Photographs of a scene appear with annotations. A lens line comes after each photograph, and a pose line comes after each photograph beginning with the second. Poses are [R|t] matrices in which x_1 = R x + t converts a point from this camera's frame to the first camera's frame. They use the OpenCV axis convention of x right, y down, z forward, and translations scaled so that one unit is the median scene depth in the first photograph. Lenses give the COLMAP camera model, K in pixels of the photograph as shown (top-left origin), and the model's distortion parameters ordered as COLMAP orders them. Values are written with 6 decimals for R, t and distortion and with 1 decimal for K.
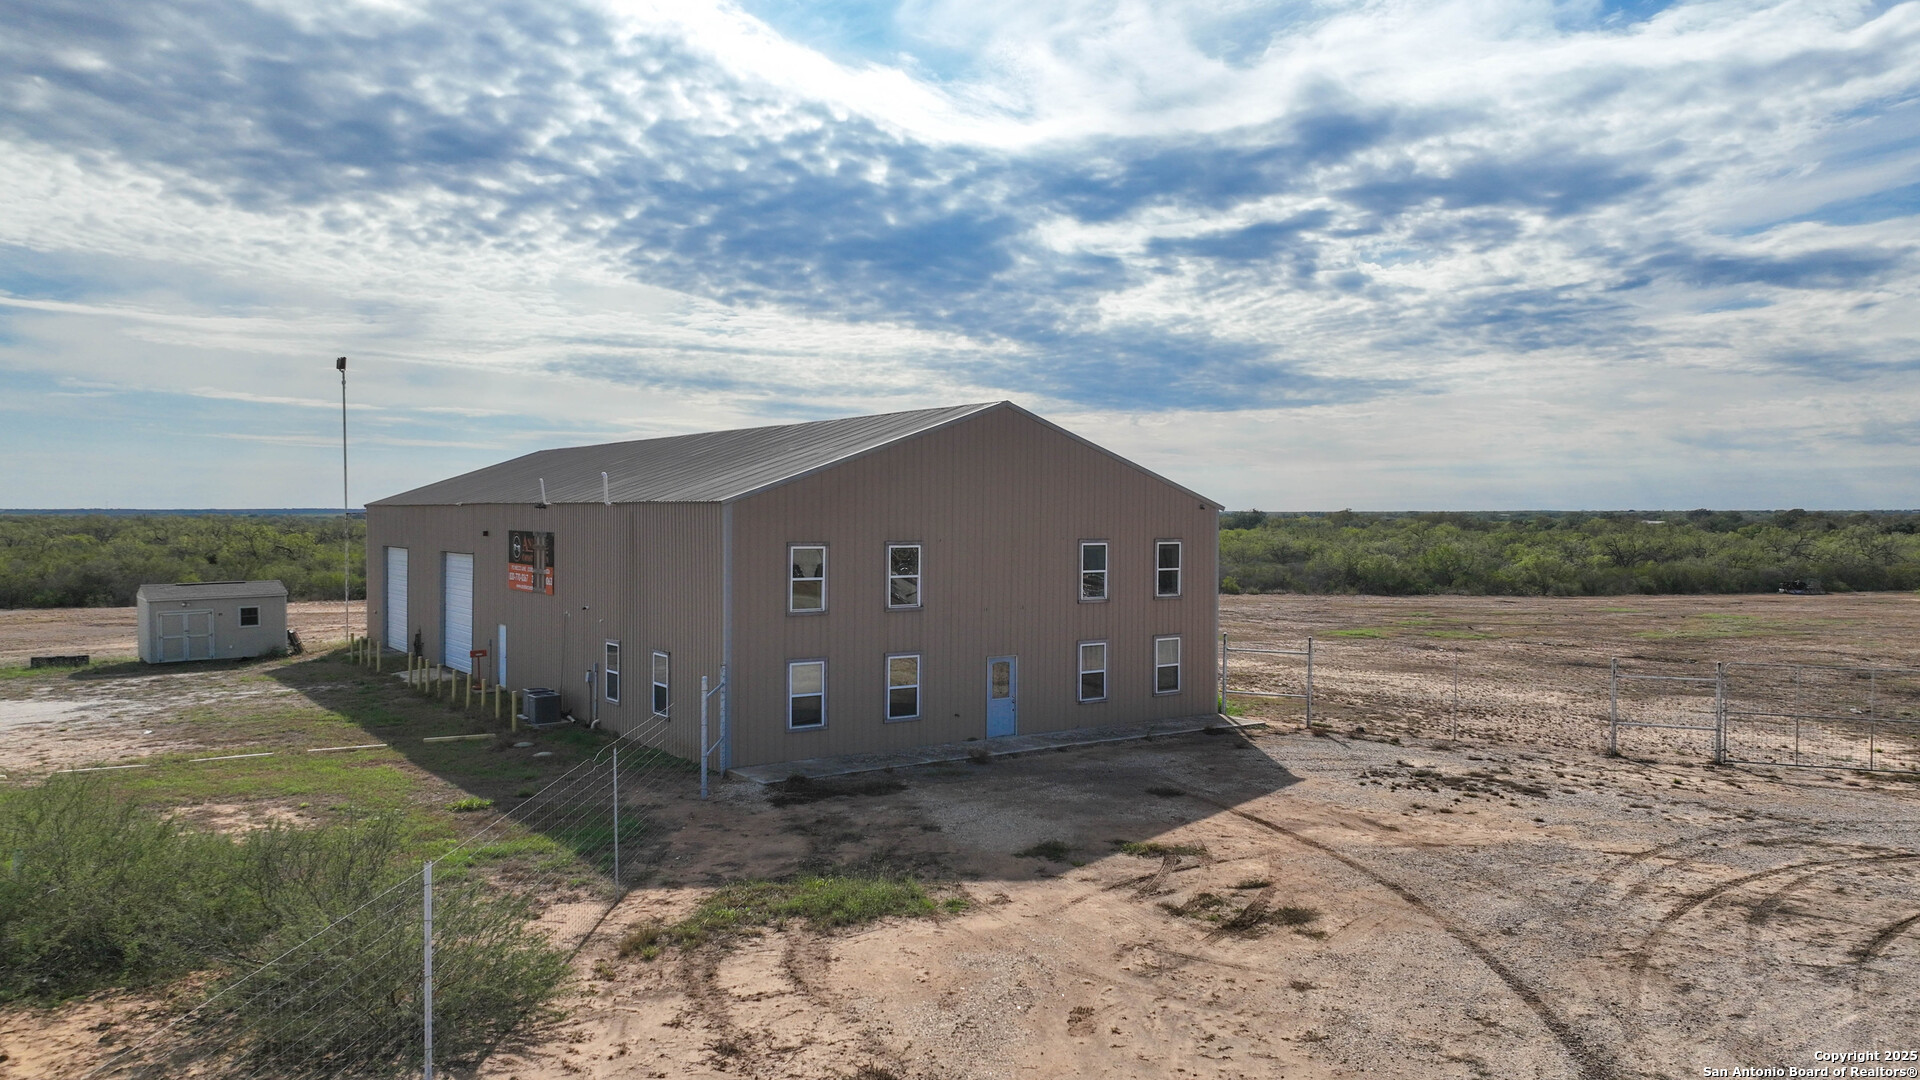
lens RADIAL K [[1363.5, 0, 981.7], [0, 1363.5, 631.7], [0, 0, 1]] dist [0.006096, 0.007108]
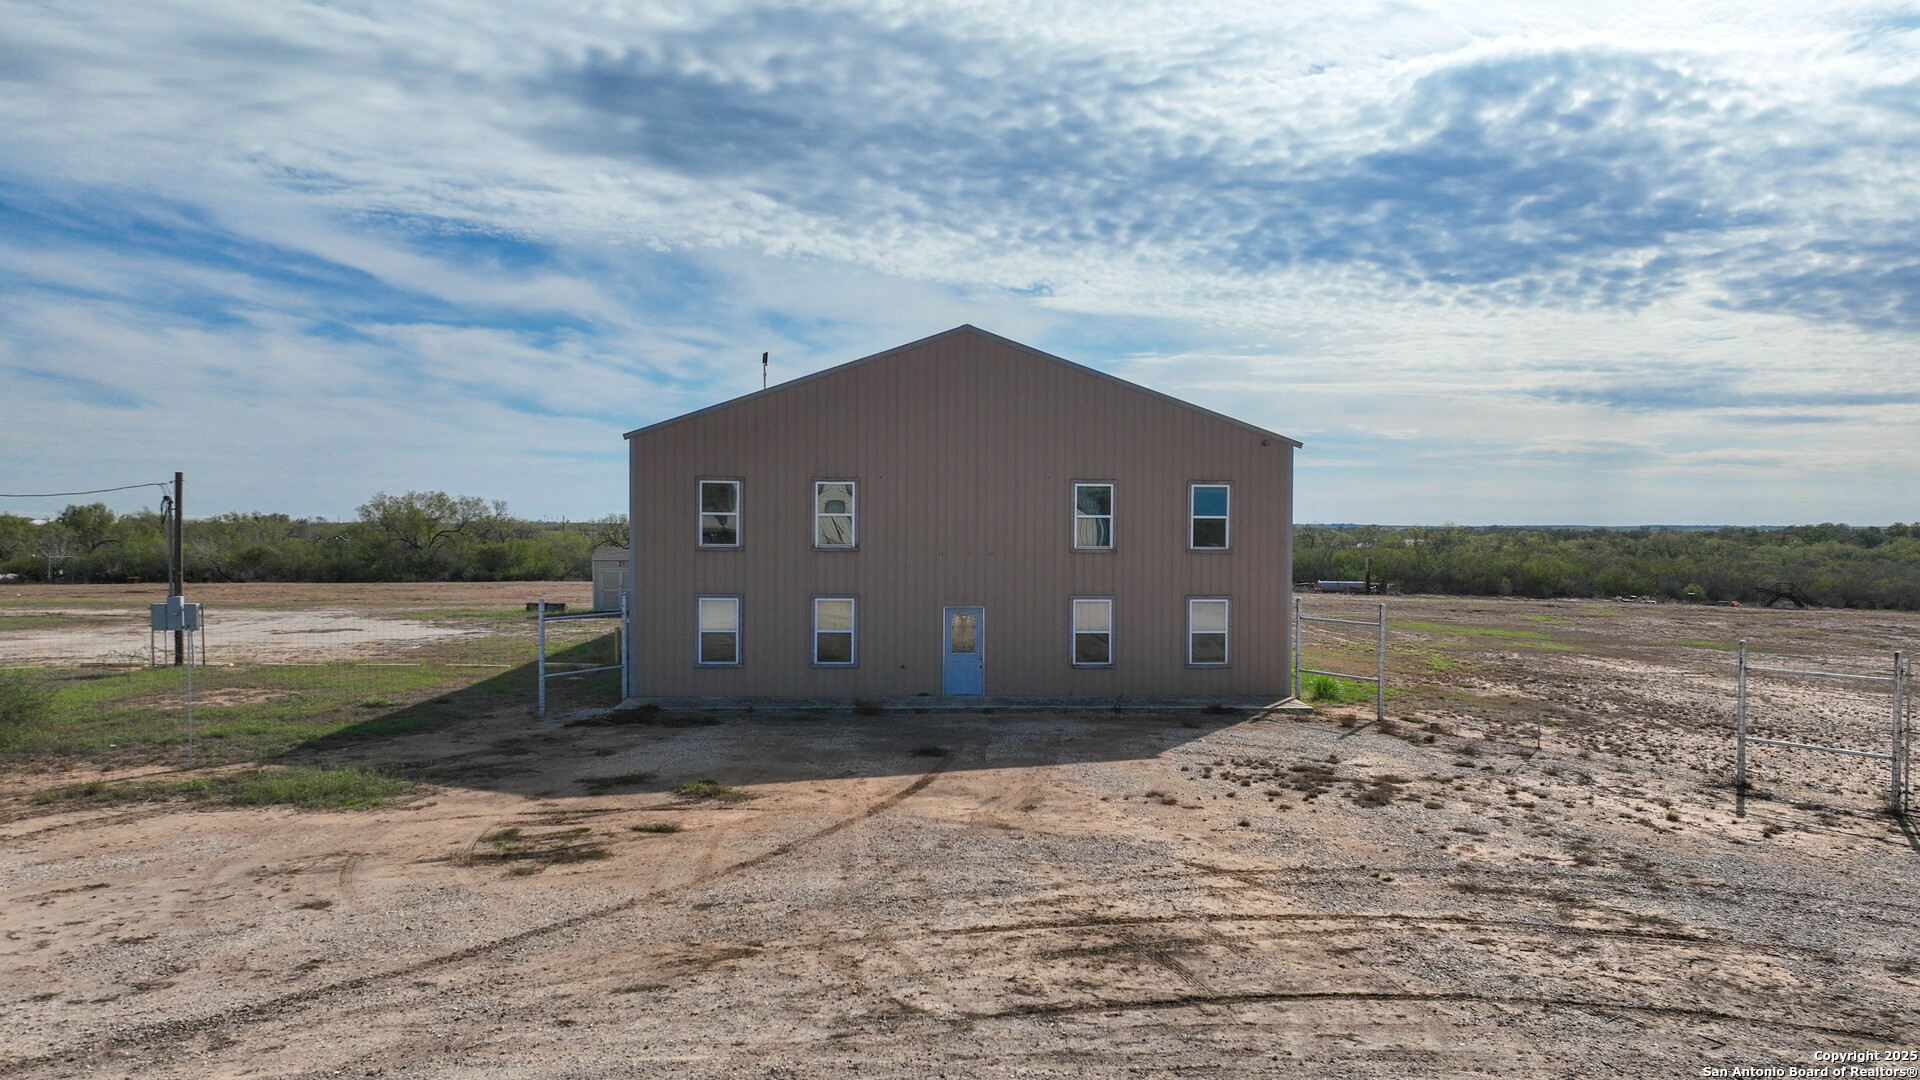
lens RADIAL K [[1363.5, 0, 981.7], [0, 1363.5, 631.7], [0, 0, 1]] dist [0.006096, 0.007108]
pose [[0.850399, 0.044889, -0.524220, 0.915461], [-0.048466, 0.998801, 0.006904, 0.051054], [0.523901, 0.019536, 0.851555, 0.417200]]
